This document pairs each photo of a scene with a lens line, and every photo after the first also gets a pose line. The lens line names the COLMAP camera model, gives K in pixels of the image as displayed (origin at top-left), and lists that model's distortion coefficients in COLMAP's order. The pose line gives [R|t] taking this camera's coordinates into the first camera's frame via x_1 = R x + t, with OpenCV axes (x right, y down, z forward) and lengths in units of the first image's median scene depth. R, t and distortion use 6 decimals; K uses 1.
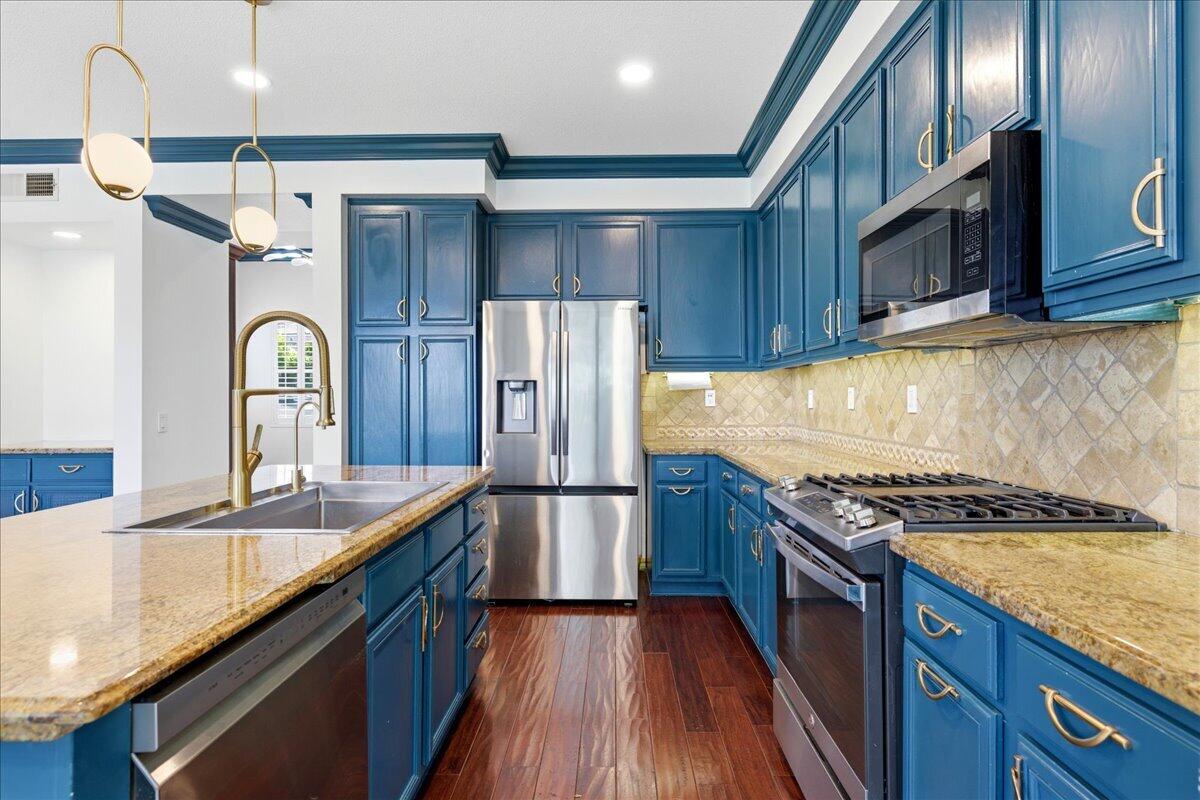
lens RADIAL K [[583.0, 0, 596.4], [0, 583.0, 395.4], [0, 0, 1]] dist [0.001204, -0.000299]
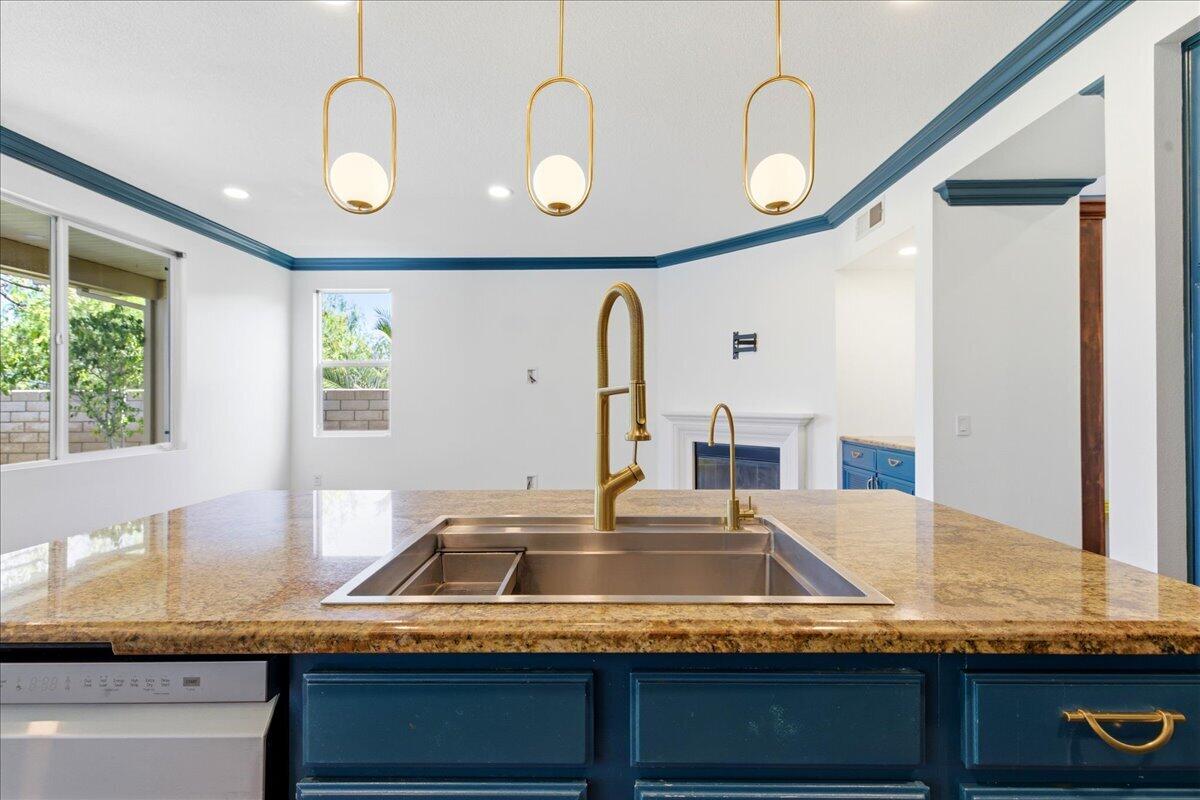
lens RADIAL K [[508.2, 0, 600.0], [0, 508.2, 400.0], [0, 0, 1]] dist [-0.001177, -0.000613]
pose [[0.013572, 0.002334, -0.999905, 0.160979], [0.006496, 0.999976, 0.002422, 0.005300], [0.999887, -0.006528, 0.013556, 1.275184]]
